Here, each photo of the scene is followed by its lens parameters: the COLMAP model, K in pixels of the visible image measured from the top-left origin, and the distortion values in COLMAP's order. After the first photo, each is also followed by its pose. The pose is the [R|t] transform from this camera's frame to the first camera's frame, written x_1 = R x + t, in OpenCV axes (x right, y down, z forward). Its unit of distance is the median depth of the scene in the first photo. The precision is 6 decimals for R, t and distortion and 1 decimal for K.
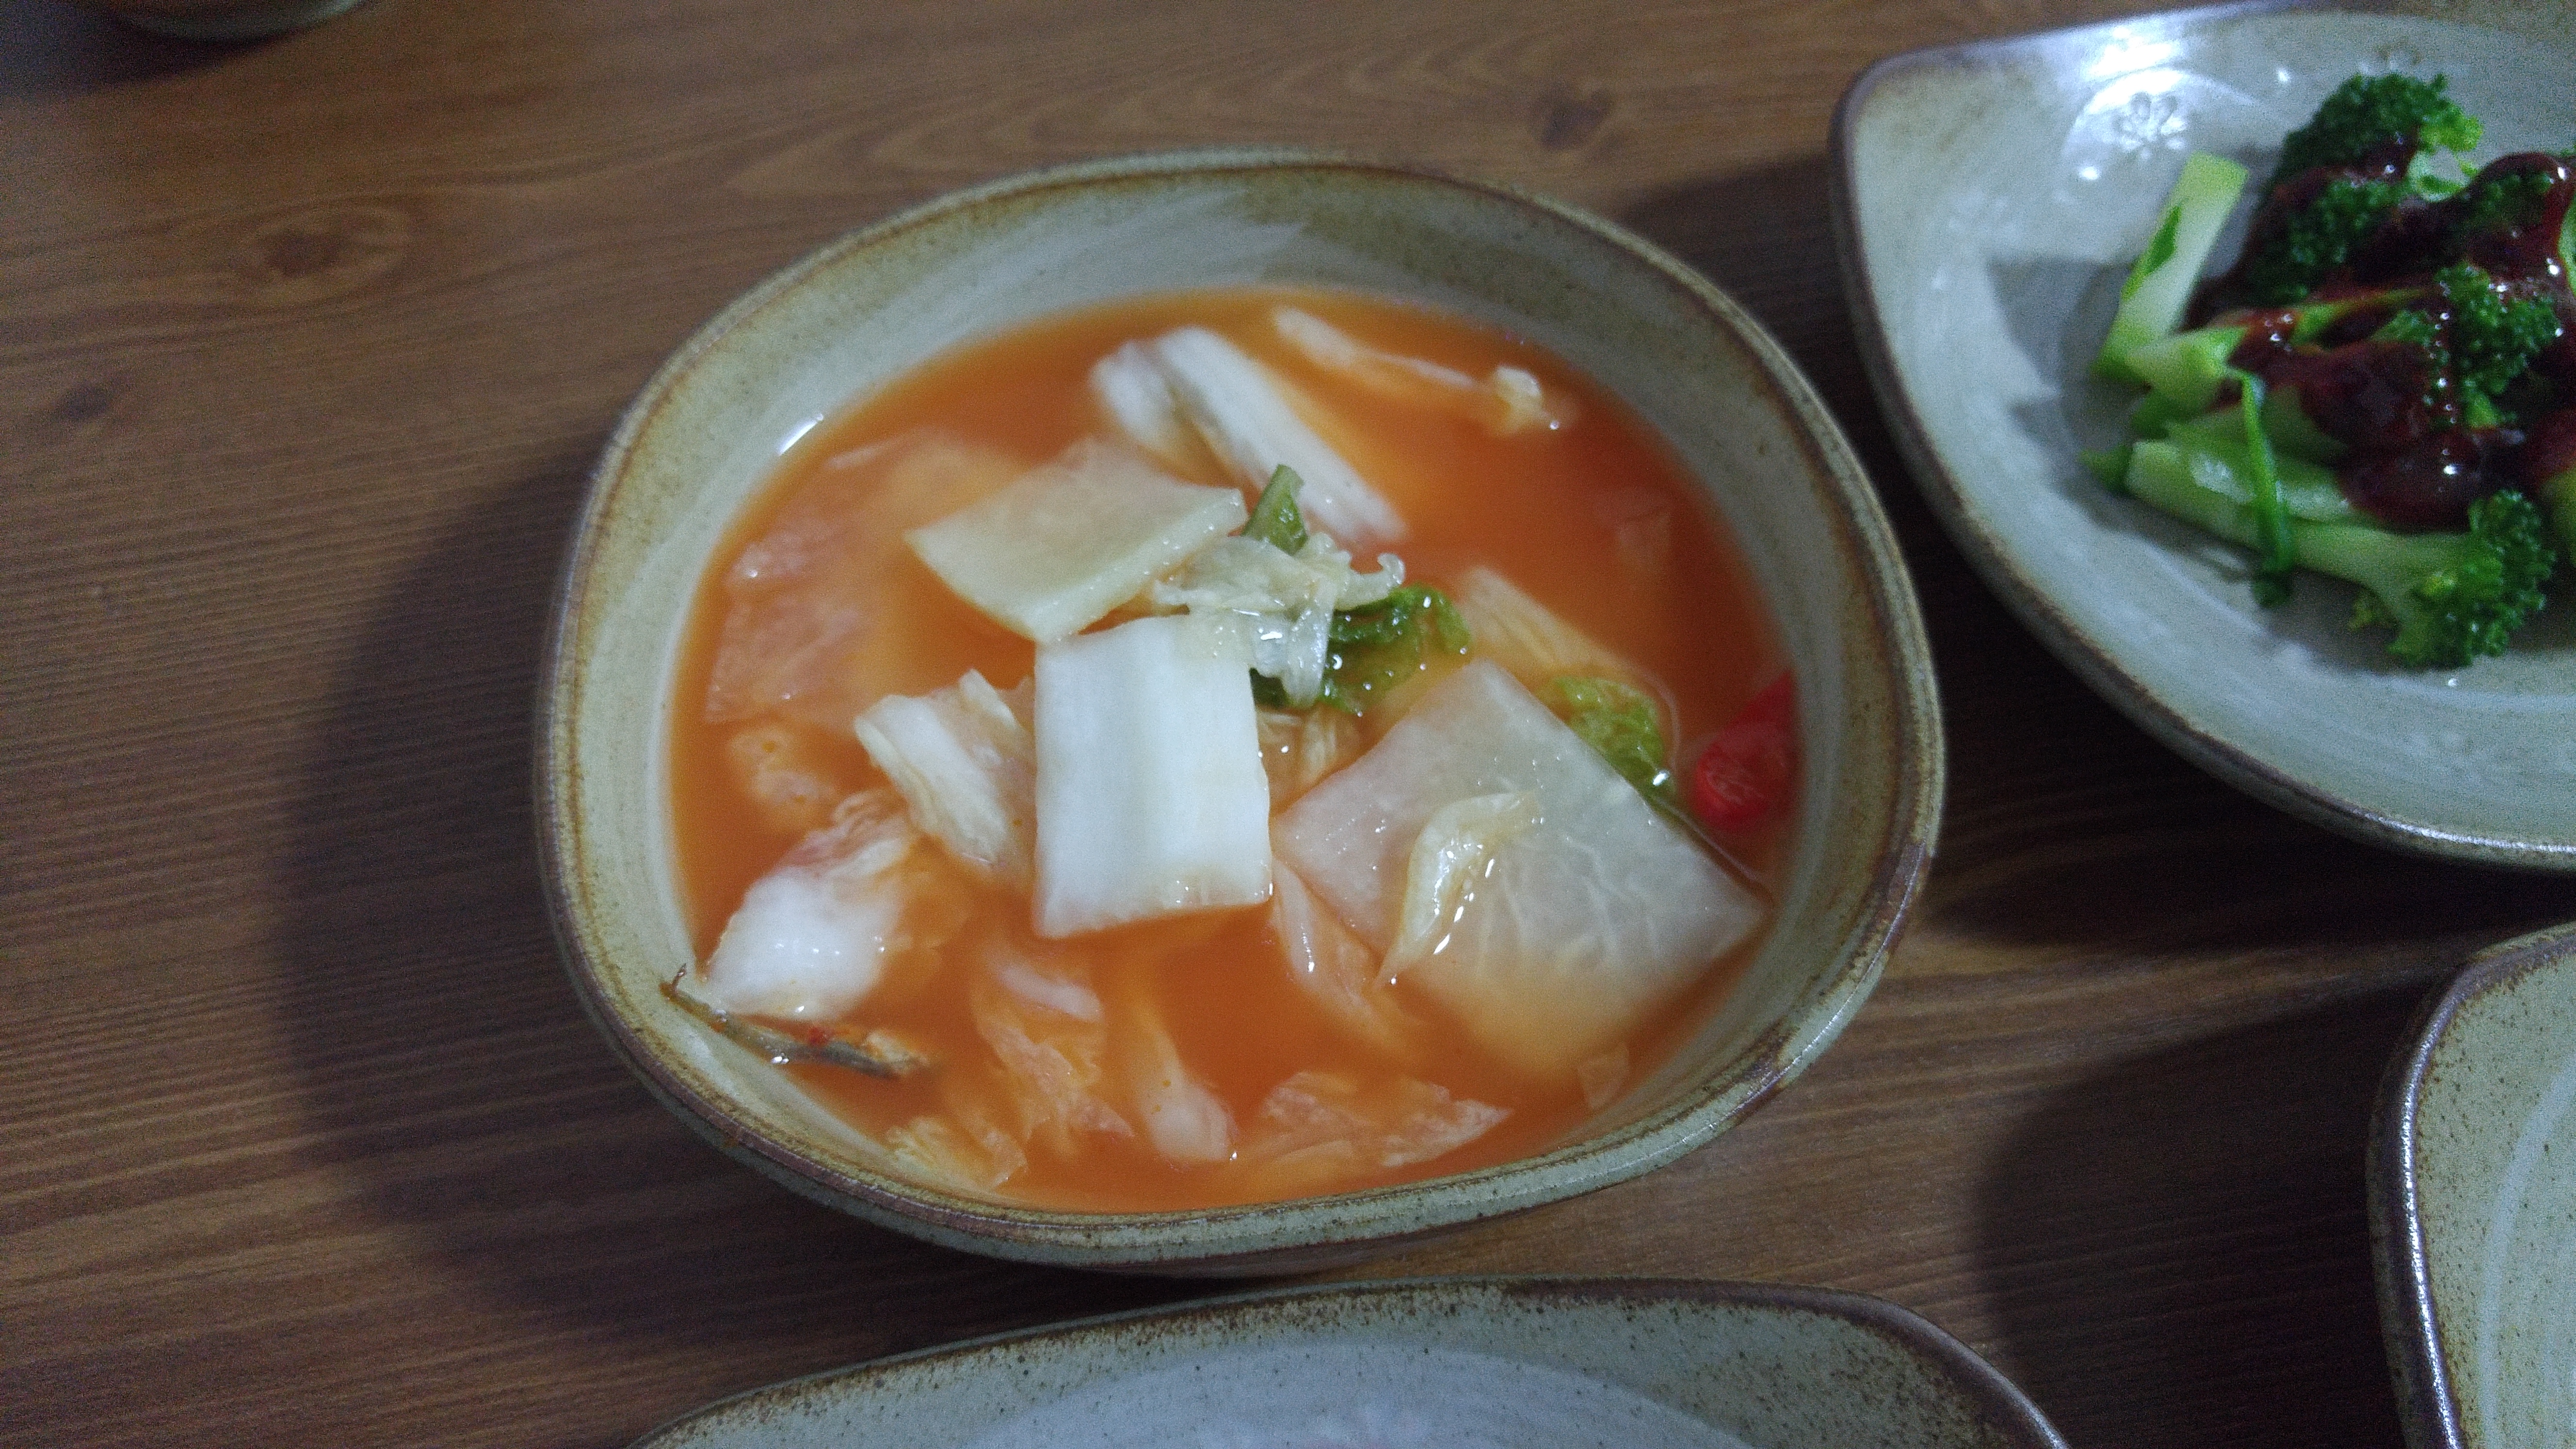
lens RADIAL K [[1970.2, 0, 1289.2], [0, 1970.2, 722.3], [0, 0, 1]] dist [-0.030229, -0.054609]
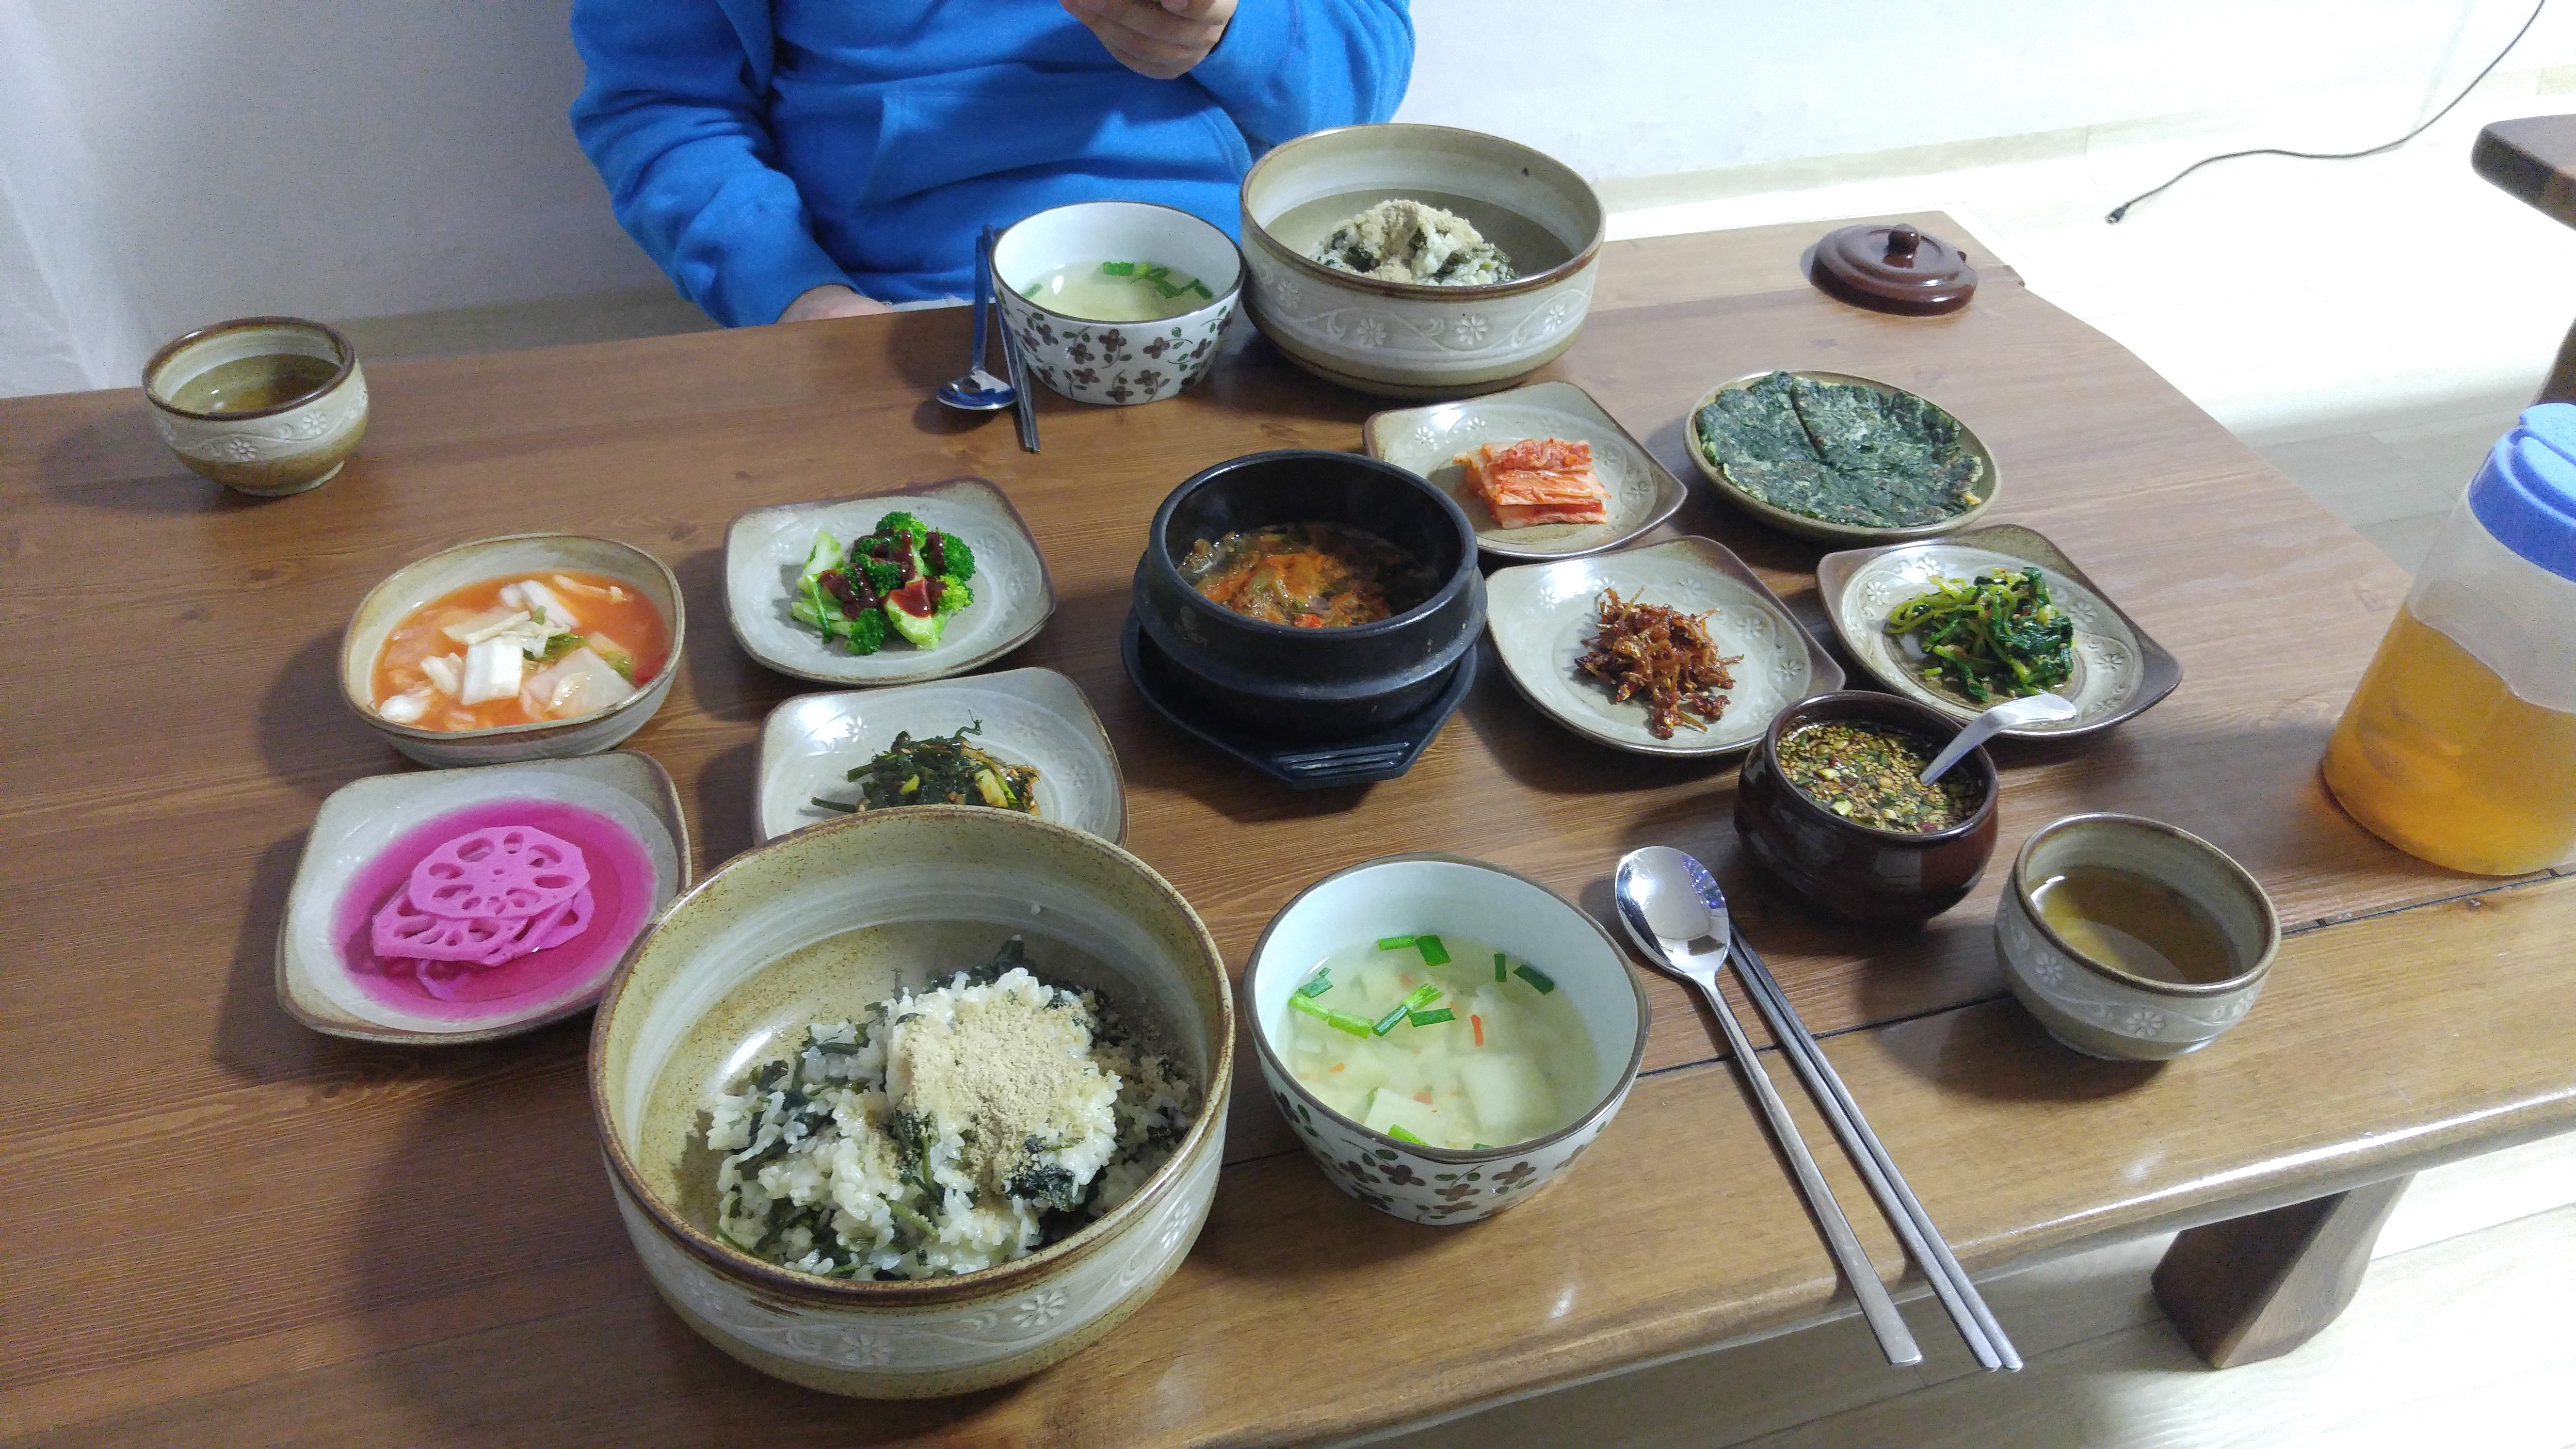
lens RADIAL K [[1970.2, 0, 1304.6], [0, 1970.2, 732.6], [0, 0, 1]] dist [-0.030229, -0.054609]
pose [[0.991904, -0.022032, 0.125067, 0.966687], [0.053666, 0.965298, -0.255576, 1.136984], [-0.115096, 0.260219, 0.958665, -2.707762]]
